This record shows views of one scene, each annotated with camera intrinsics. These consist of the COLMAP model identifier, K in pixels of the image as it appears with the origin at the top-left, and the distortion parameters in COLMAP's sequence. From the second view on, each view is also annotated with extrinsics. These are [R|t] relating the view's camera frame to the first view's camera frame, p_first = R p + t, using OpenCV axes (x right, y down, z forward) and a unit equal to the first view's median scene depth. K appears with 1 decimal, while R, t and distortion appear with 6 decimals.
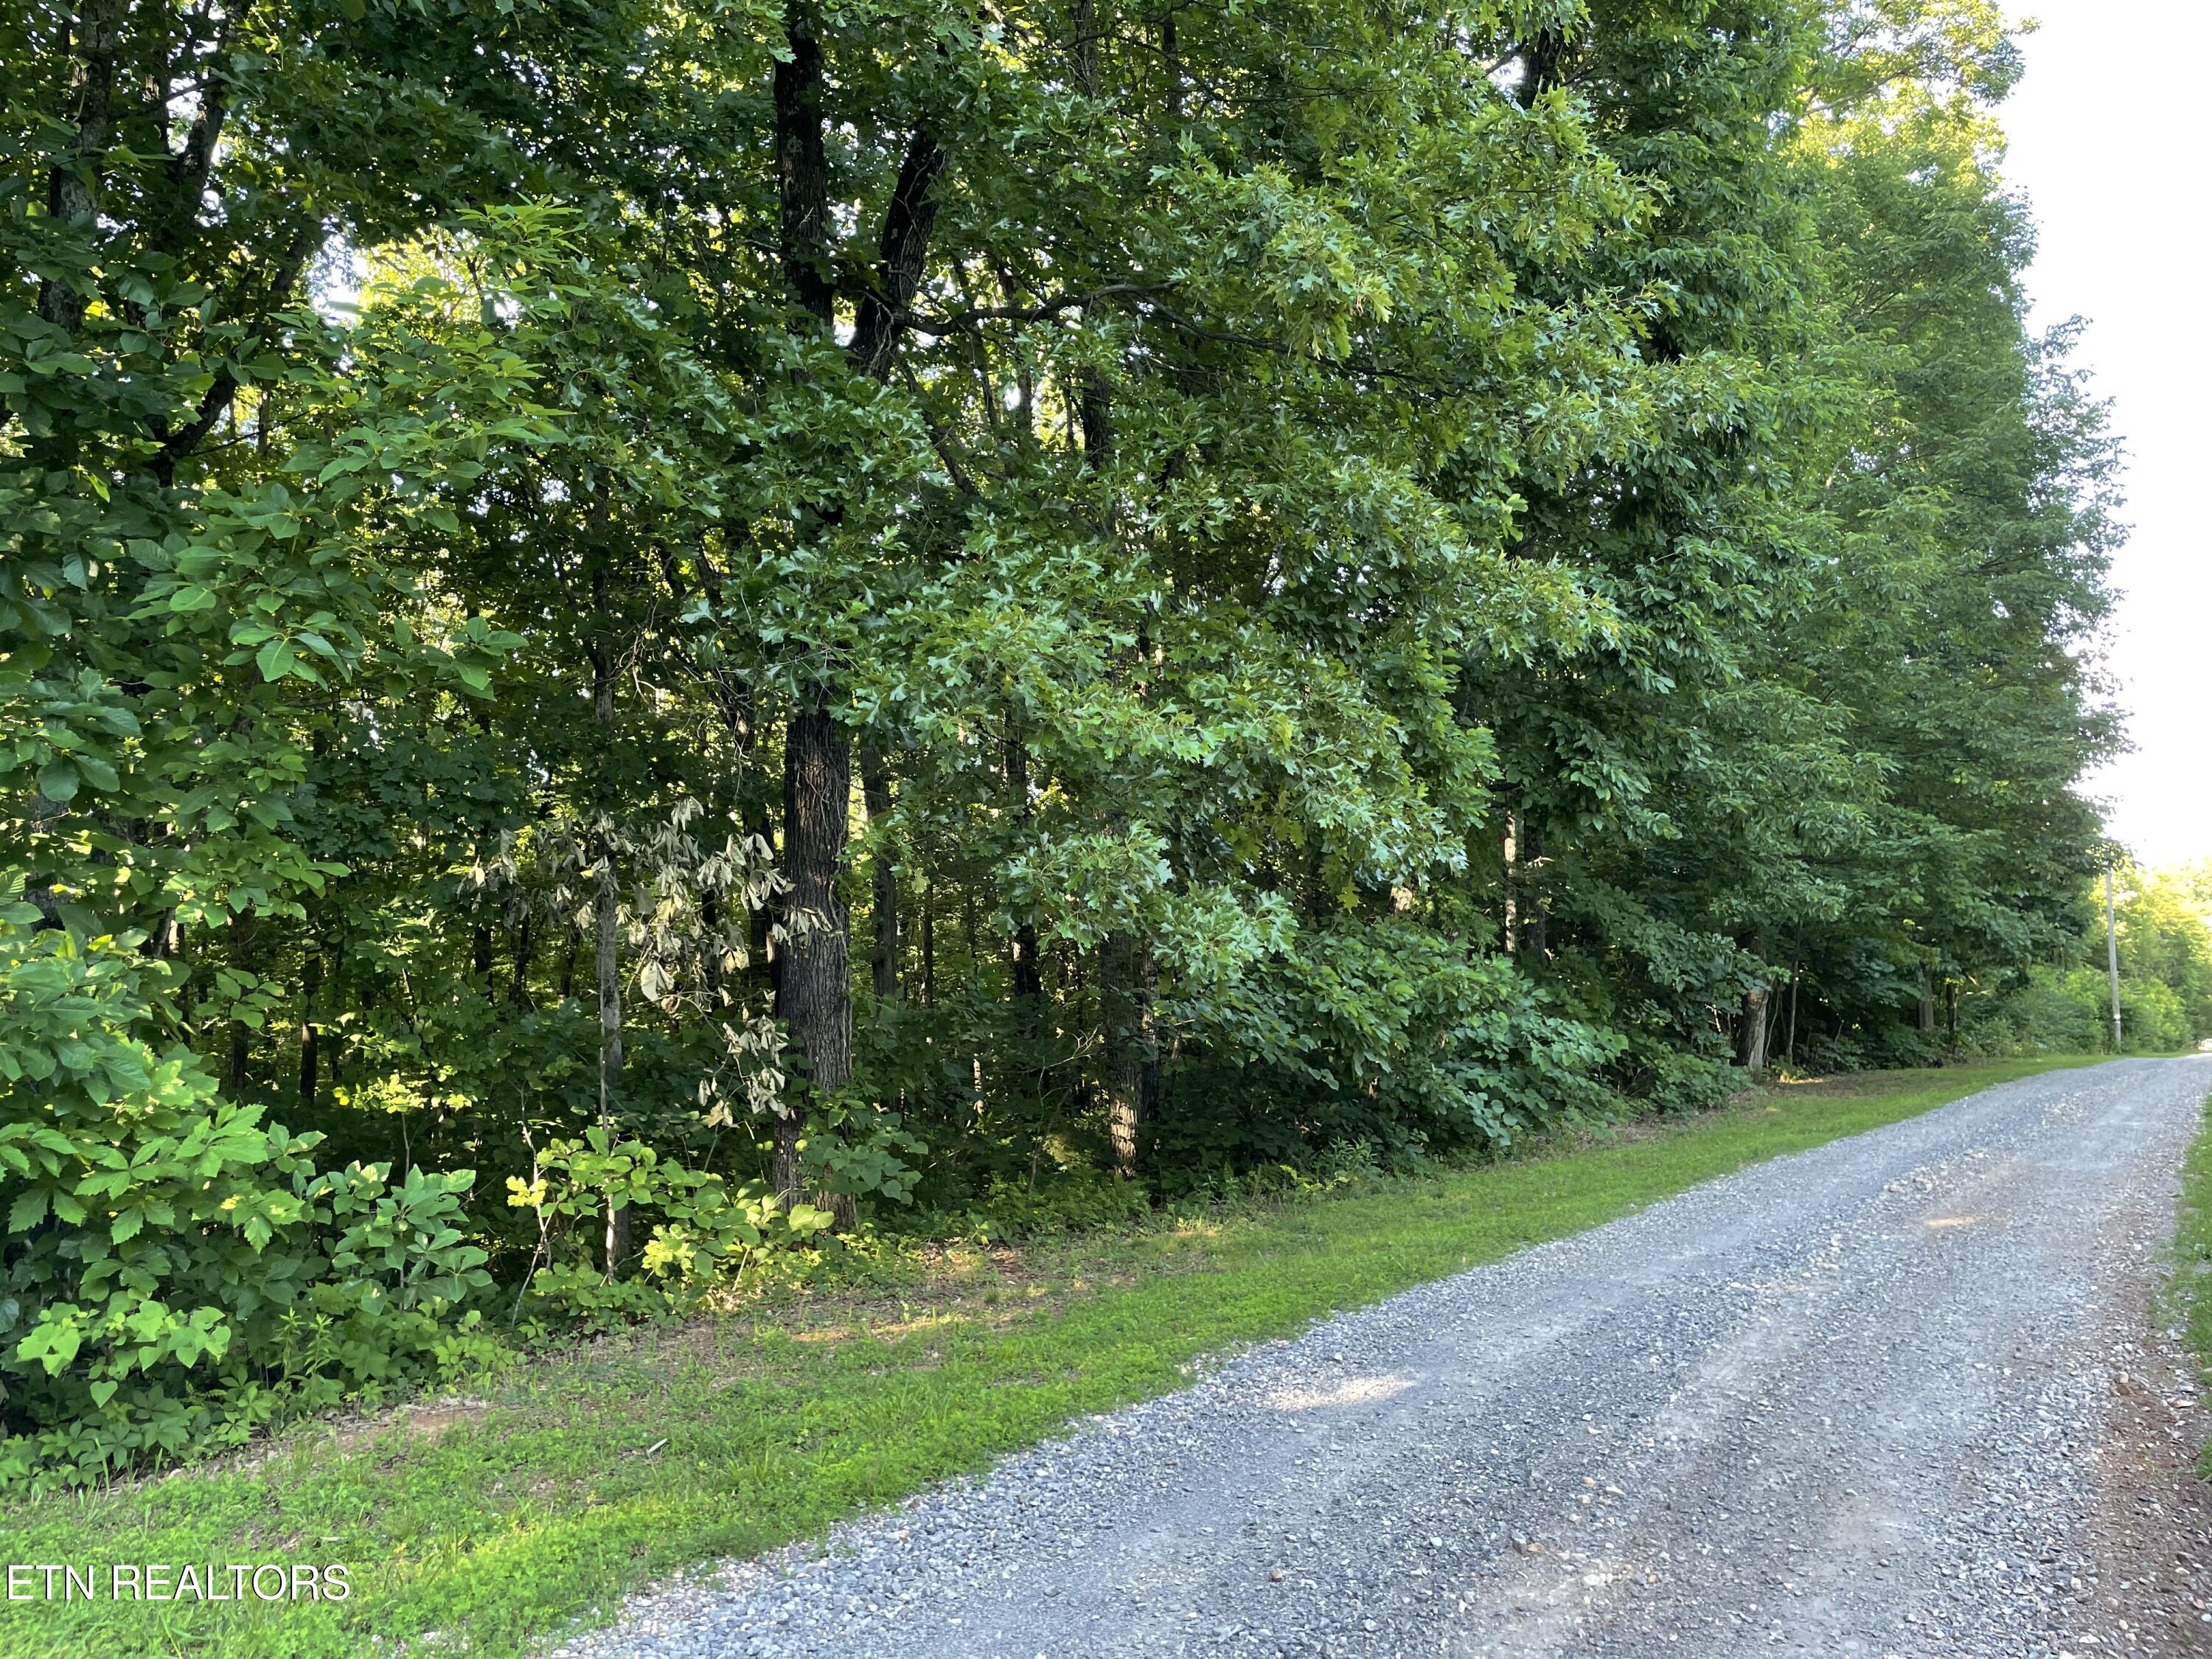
lens RADIAL K [[1696.3, 0, 1118.6], [0, 1696.3, 806.7], [0, 0, 1]] dist [0.090343, -0.131099]
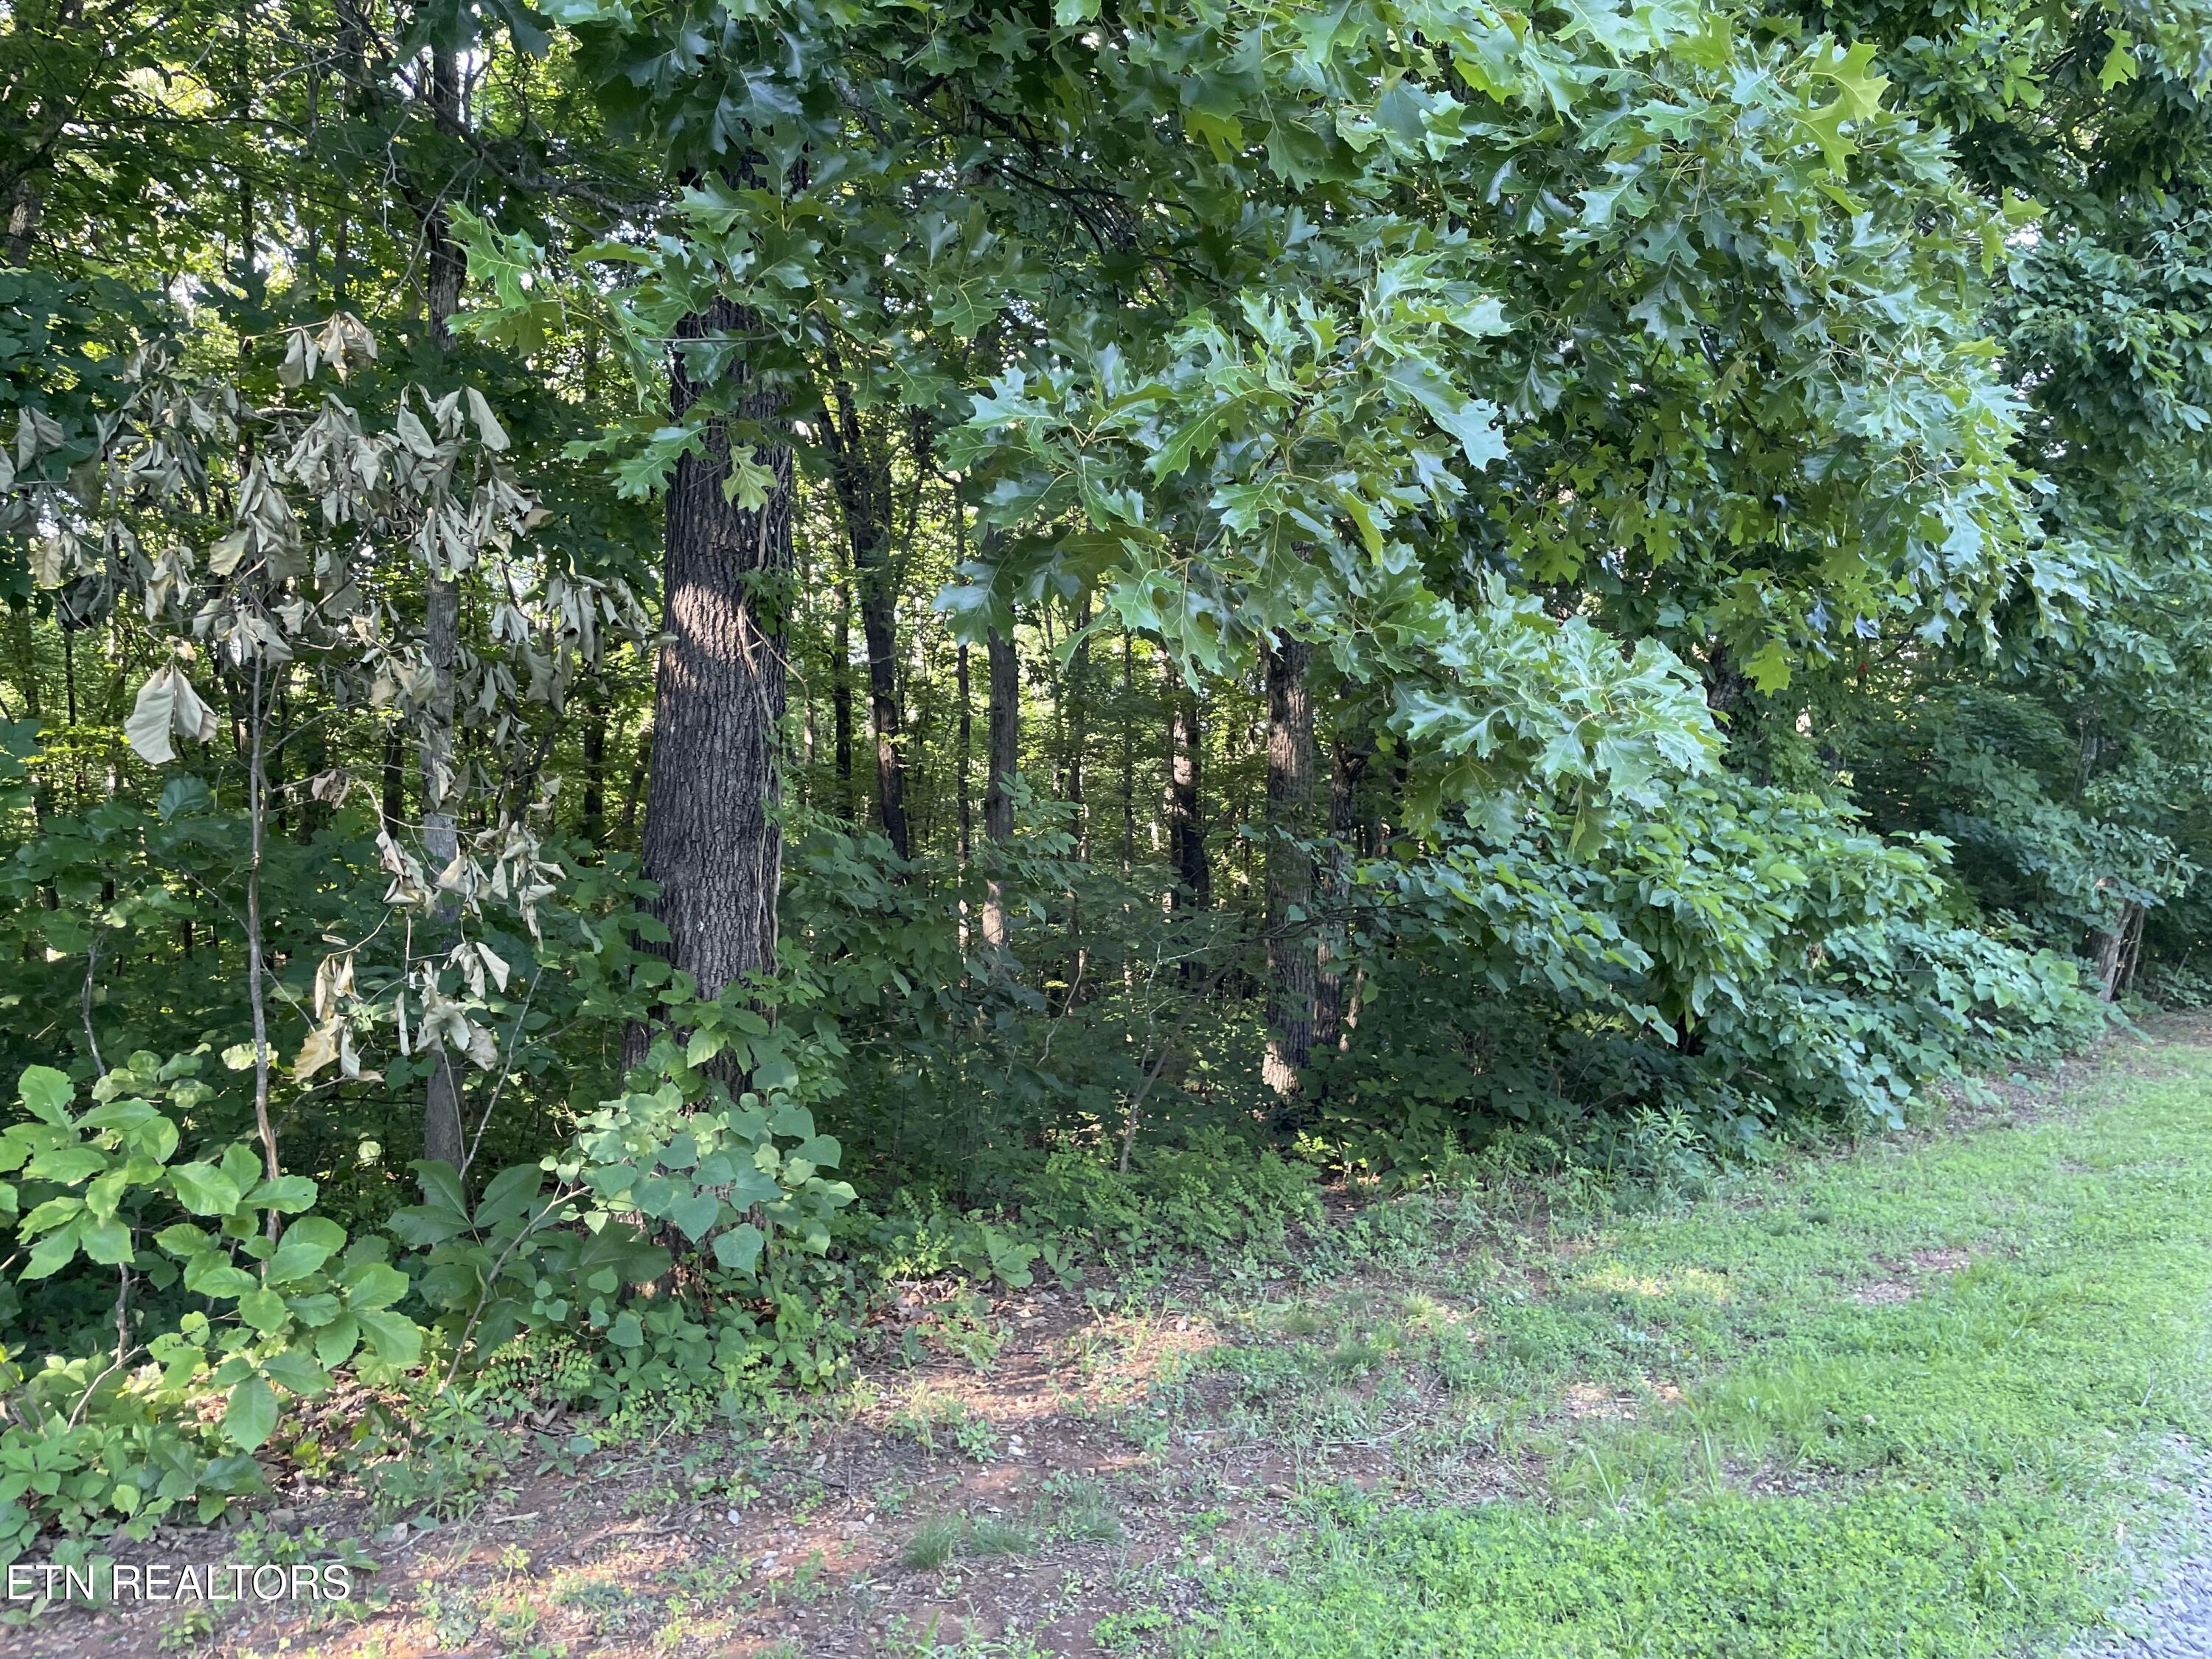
lens RADIAL K [[1696.3, 0, 1120.9], [0, 1696.3, 792.7], [0, 0, 1]] dist [0.090343, -0.131099]
pose [[0.992648, 0.068705, -0.099643, -0.001278], [-0.060610, 0.994778, 0.082111, 0.042877], [0.104764, -0.075468, 0.991630, 0.370001]]
